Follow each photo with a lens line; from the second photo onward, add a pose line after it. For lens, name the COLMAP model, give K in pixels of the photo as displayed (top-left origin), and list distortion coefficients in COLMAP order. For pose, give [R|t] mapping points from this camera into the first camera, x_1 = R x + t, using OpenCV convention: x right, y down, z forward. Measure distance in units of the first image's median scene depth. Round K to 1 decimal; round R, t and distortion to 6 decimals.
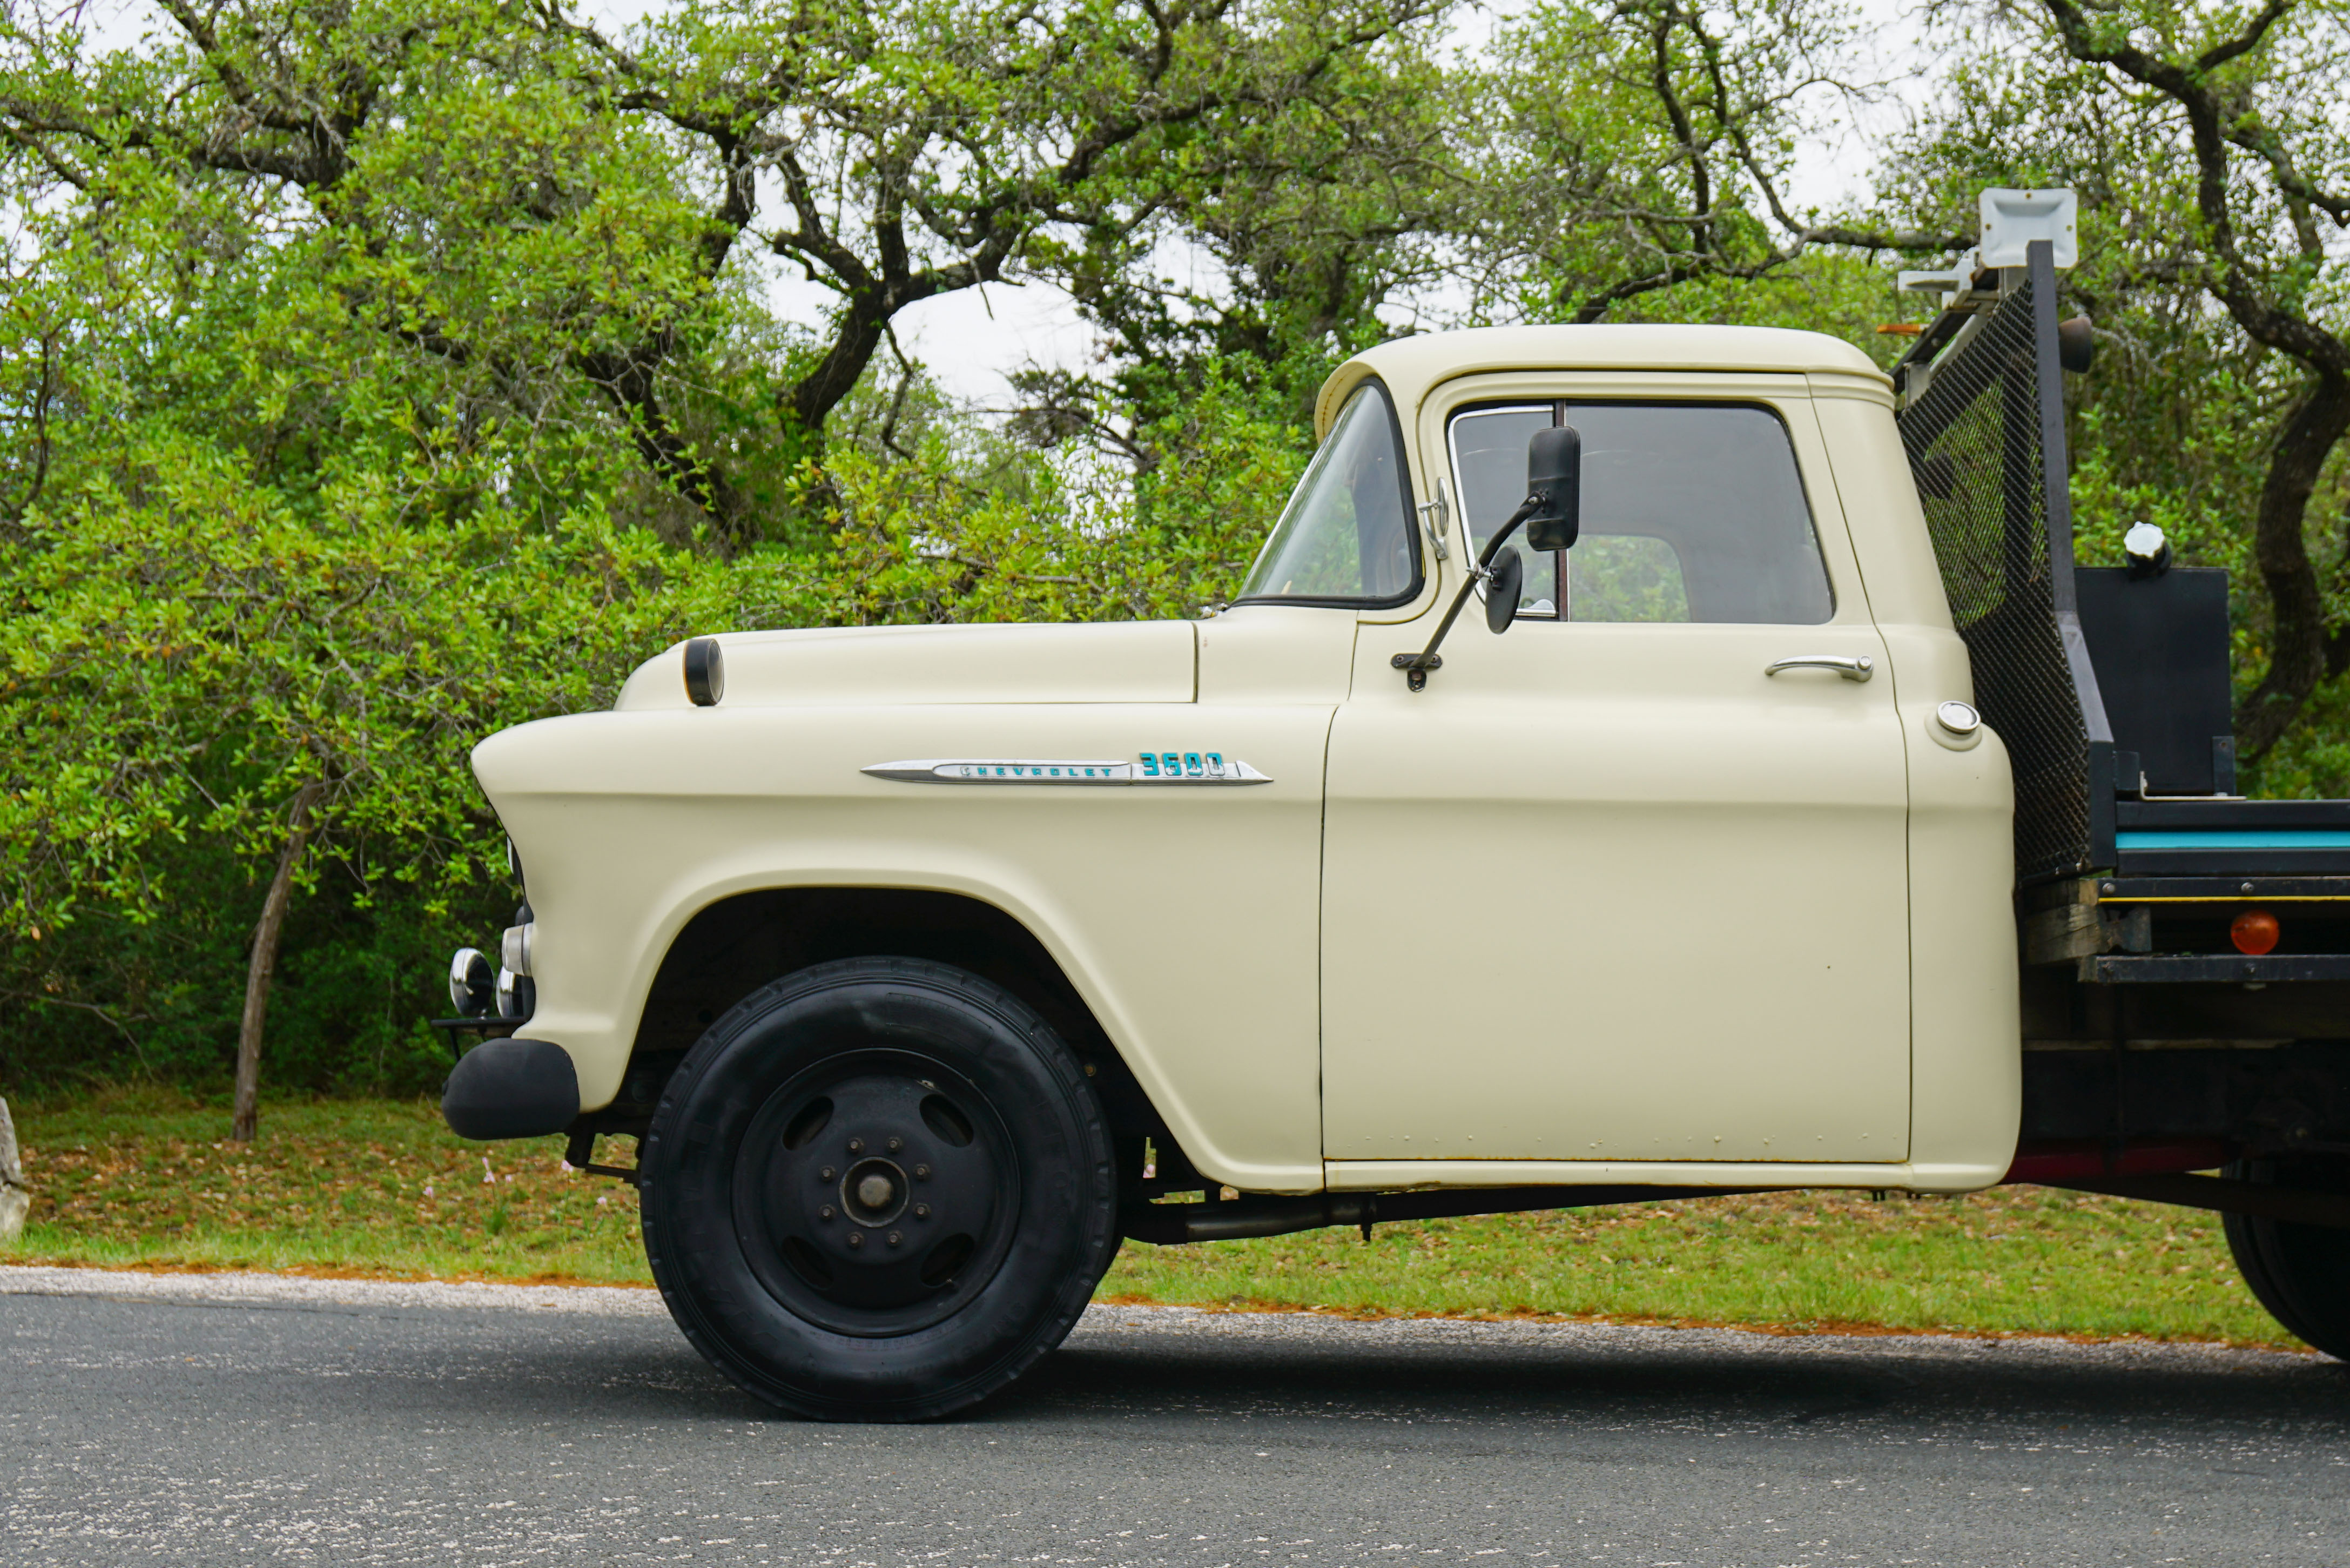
lens RADIAL K [[3599.6, 0, 1368.1], [0, 3599.6, 783.1], [0, 0, 1]] dist [0.061744, 0.000000]
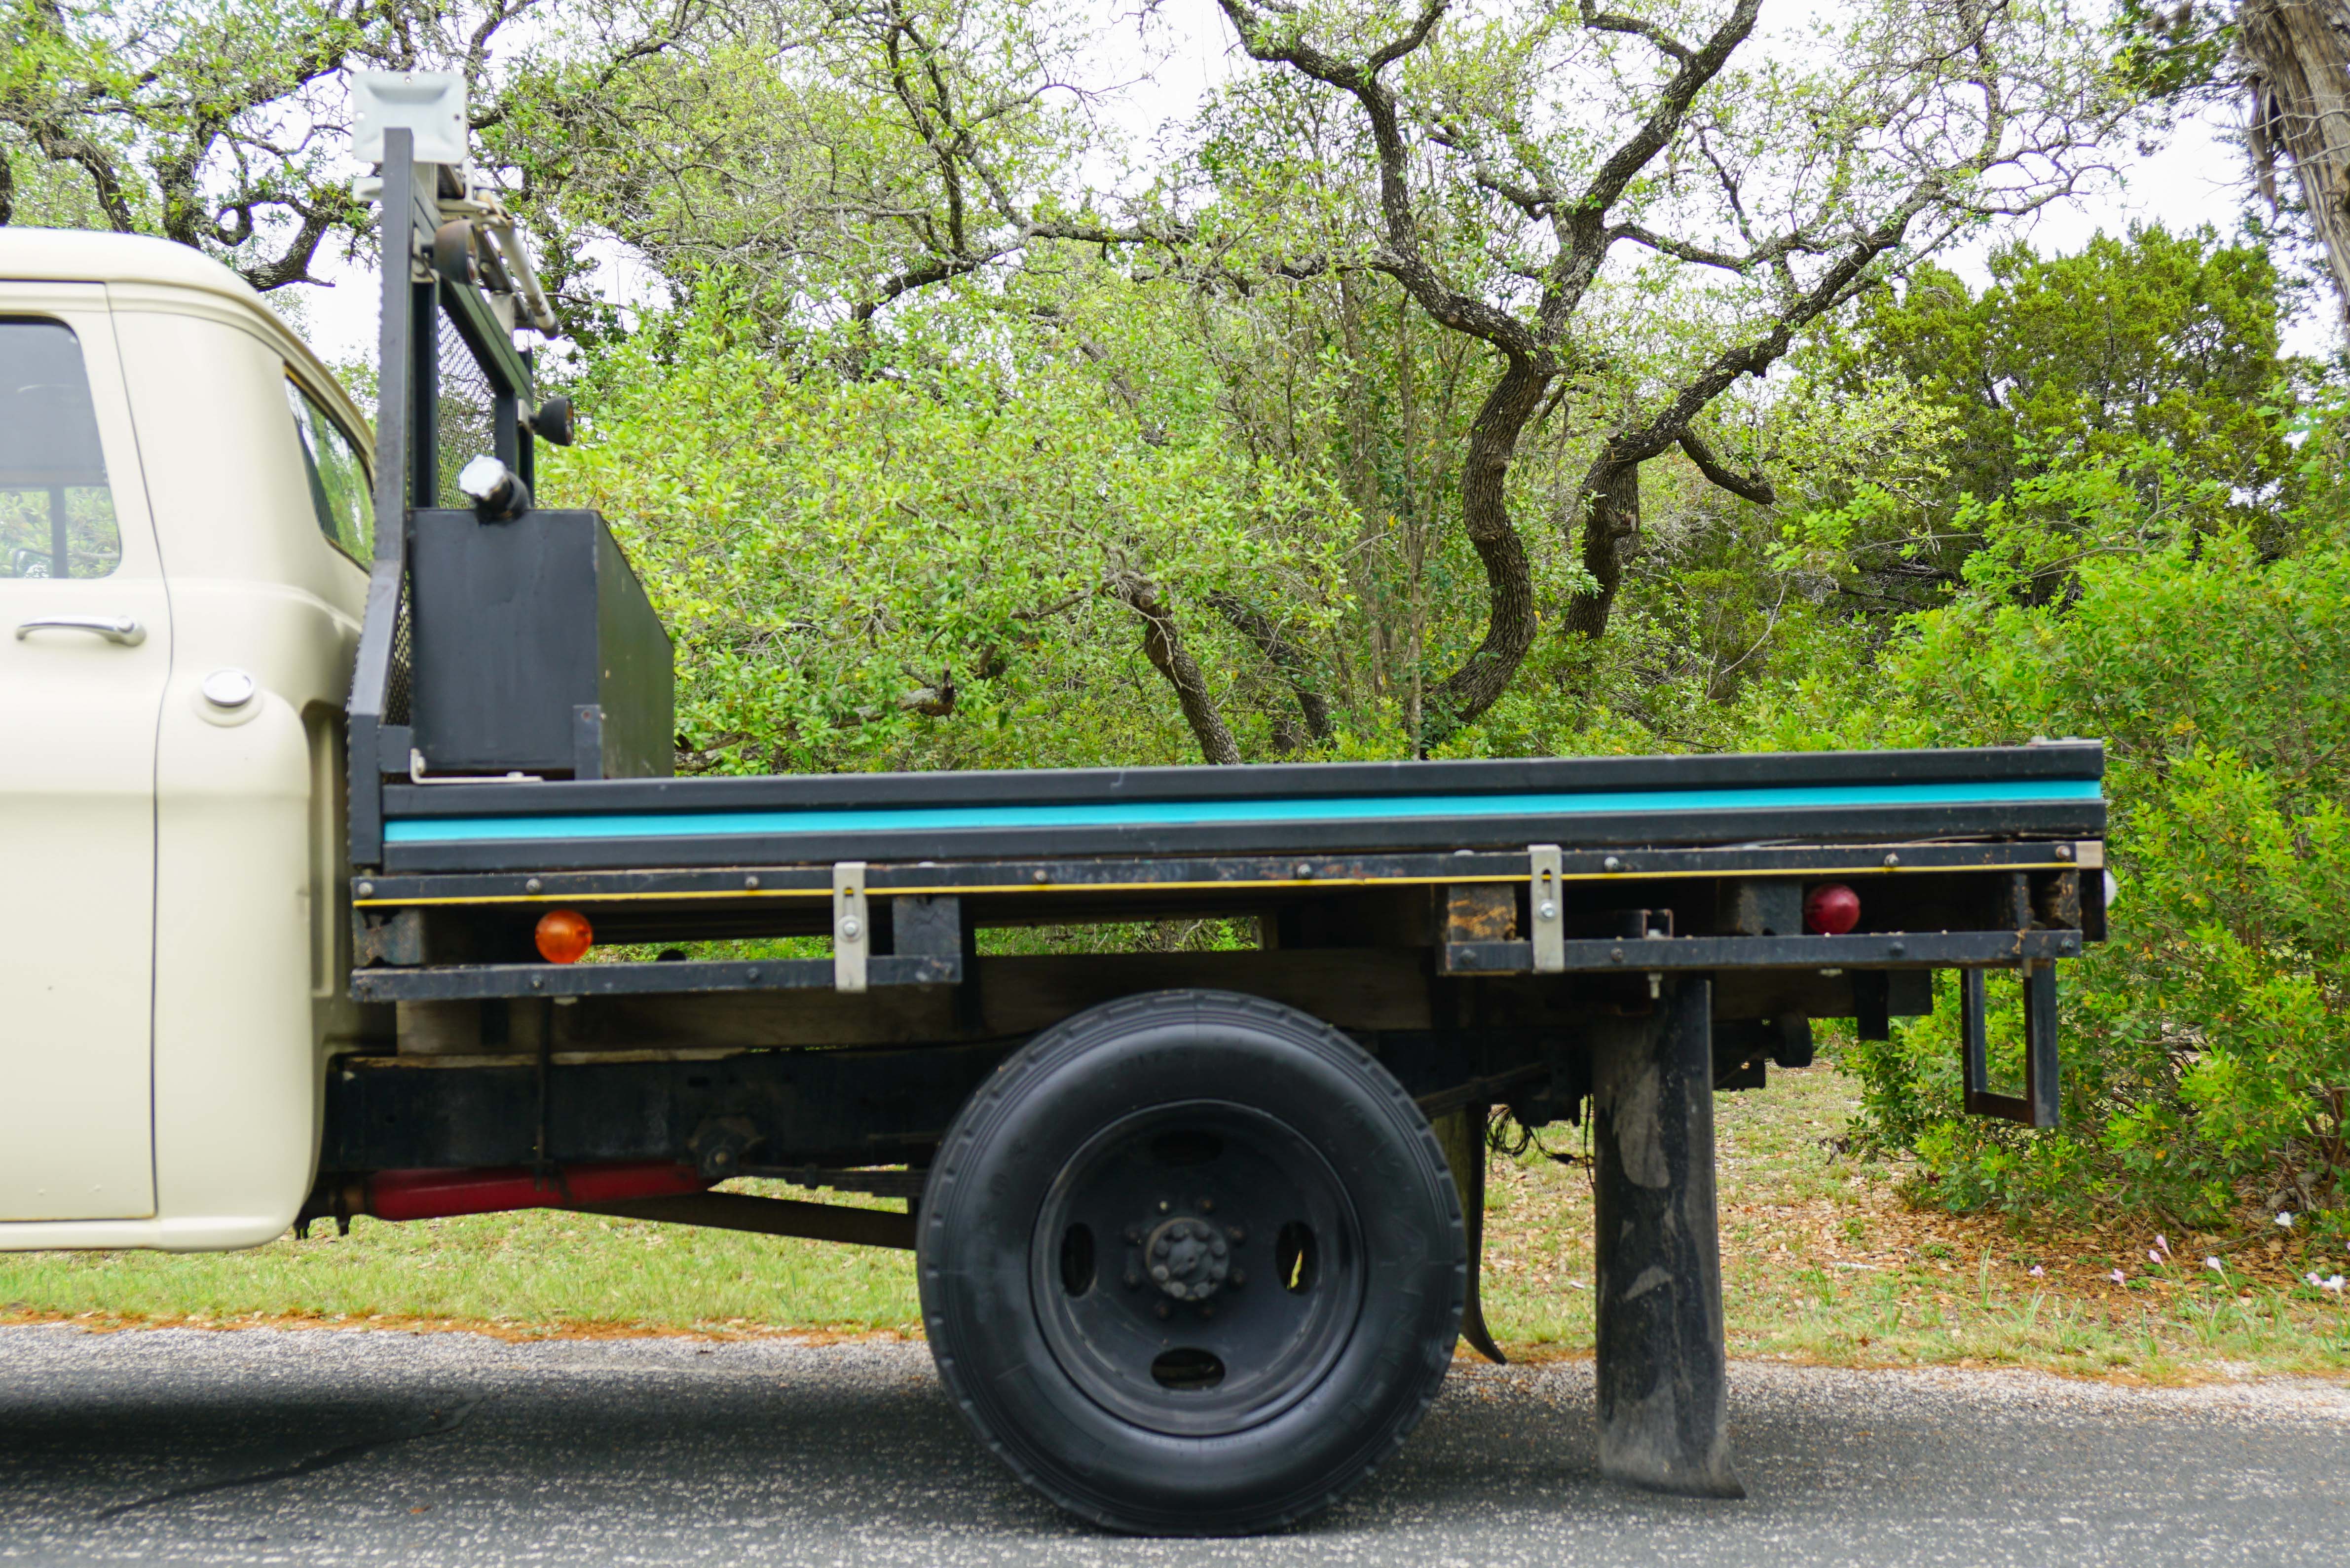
lens RADIAL K [[3048.8, 0, 1138.0], [0, 3048.8, 810.5], [0, 0, 1]] dist [0.070329, 0.000000]
pose [[0.999107, -0.016644, 0.038826, 0.338366], [0.015723, 0.999591, 0.023899, -0.003220], [-0.039208, -0.023267, 0.998960, 0.268374]]
